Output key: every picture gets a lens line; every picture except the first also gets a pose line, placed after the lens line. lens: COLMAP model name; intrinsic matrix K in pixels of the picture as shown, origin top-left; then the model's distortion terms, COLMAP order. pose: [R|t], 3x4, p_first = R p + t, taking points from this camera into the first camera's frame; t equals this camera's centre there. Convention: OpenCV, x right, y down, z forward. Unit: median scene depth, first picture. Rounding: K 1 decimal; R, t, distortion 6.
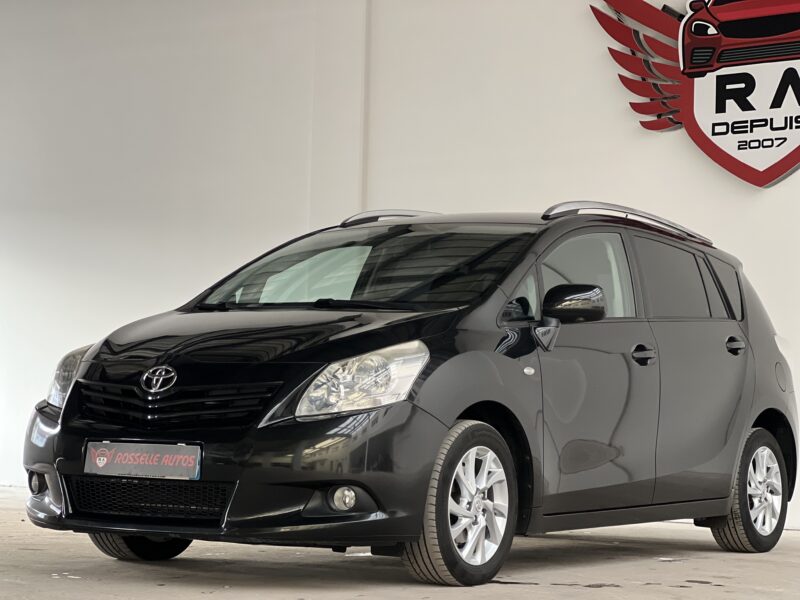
lens RADIAL K [[1767.2, 0, 392.0], [0, 1767.2, 304.3], [0, 0, 1]] dist [0.086804, 0.000000]
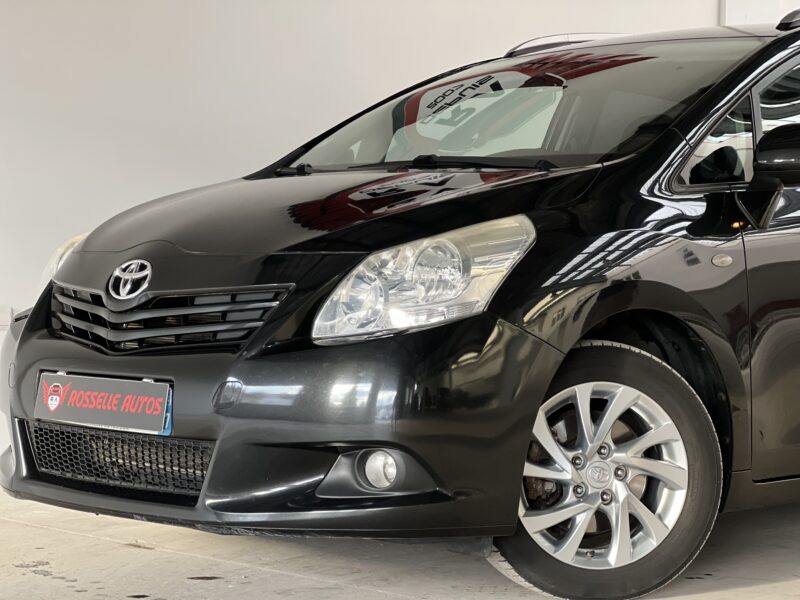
lens RADIAL K [[1767.2, 0, 400.4], [0, 1767.2, 301.3], [0, 0, 1]] dist [0.086804, 0.000000]
pose [[0.974868, -0.004859, -0.222729, 0.065479], [0.019811, 0.997692, 0.064948, 0.005414], [0.221900, -0.067728, 0.972714, 0.216764]]
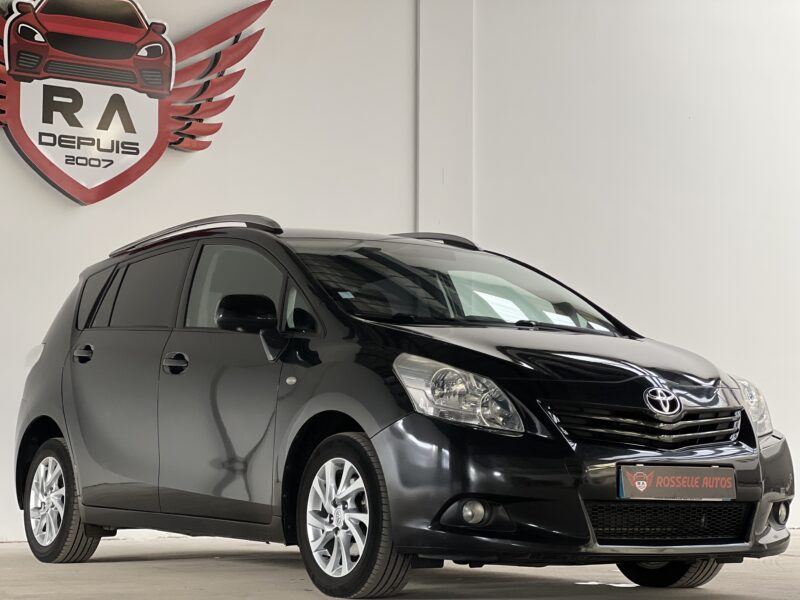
lens RADIAL K [[1767.2, 0, 384.6], [0, 1767.2, 290.0], [0, 0, 1]] dist [0.086804, 0.000000]
pose [[0.420924, 0.073902, 0.904080, -0.631821], [-0.064633, 0.996586, -0.051371, 0.023682], [-0.904790, -0.036810, 0.424264, 0.413972]]
